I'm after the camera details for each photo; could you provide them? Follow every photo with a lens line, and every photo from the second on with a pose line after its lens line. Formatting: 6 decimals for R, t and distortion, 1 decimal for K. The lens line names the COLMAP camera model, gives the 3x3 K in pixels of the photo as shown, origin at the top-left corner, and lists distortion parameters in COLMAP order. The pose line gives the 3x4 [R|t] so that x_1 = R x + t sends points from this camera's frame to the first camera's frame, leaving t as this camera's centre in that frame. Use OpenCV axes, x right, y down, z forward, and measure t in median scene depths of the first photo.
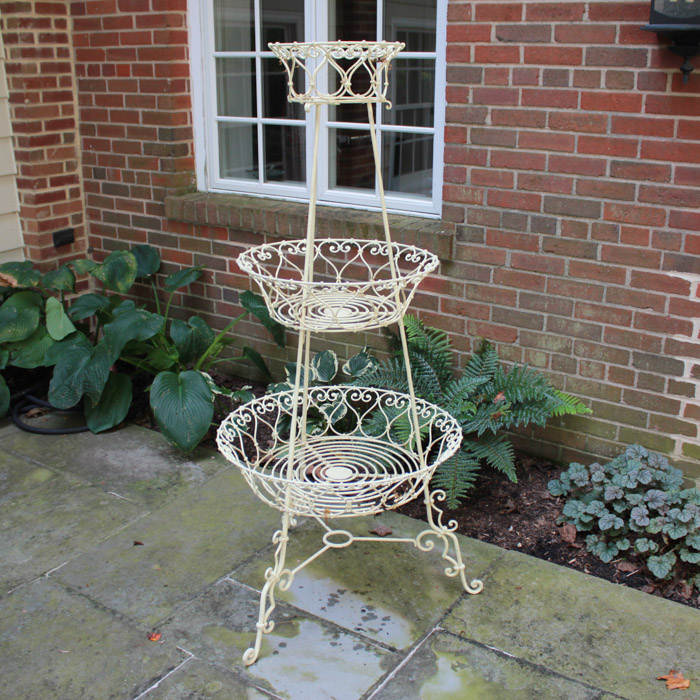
lens RADIAL K [[862.9, 0, 363.9], [0, 862.9, 342.8], [0, 0, 1]] dist [-0.170894, 0.000000]
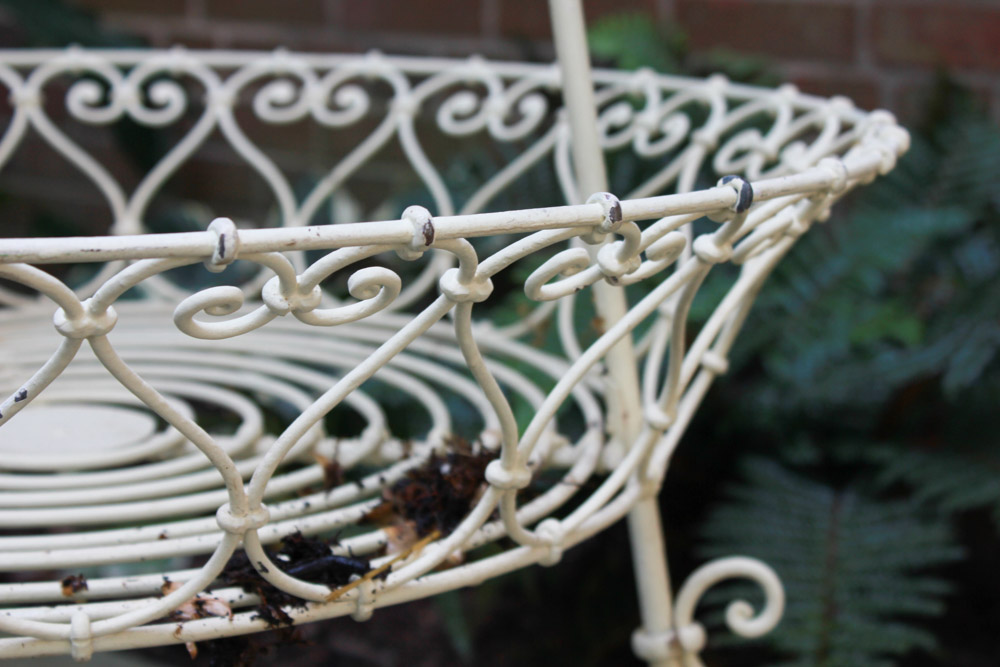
lens RADIAL K [[1952.5, 0, 499.7], [0, 1952.5, 334.6], [0, 0, 1]] dist [0.015150, 0.000000]
pose [[0.998856, 0.010190, -0.046728, 0.055325], [-0.014219, 0.996132, -0.086716, 0.144684], [0.045663, 0.087281, 0.995137, 0.588078]]
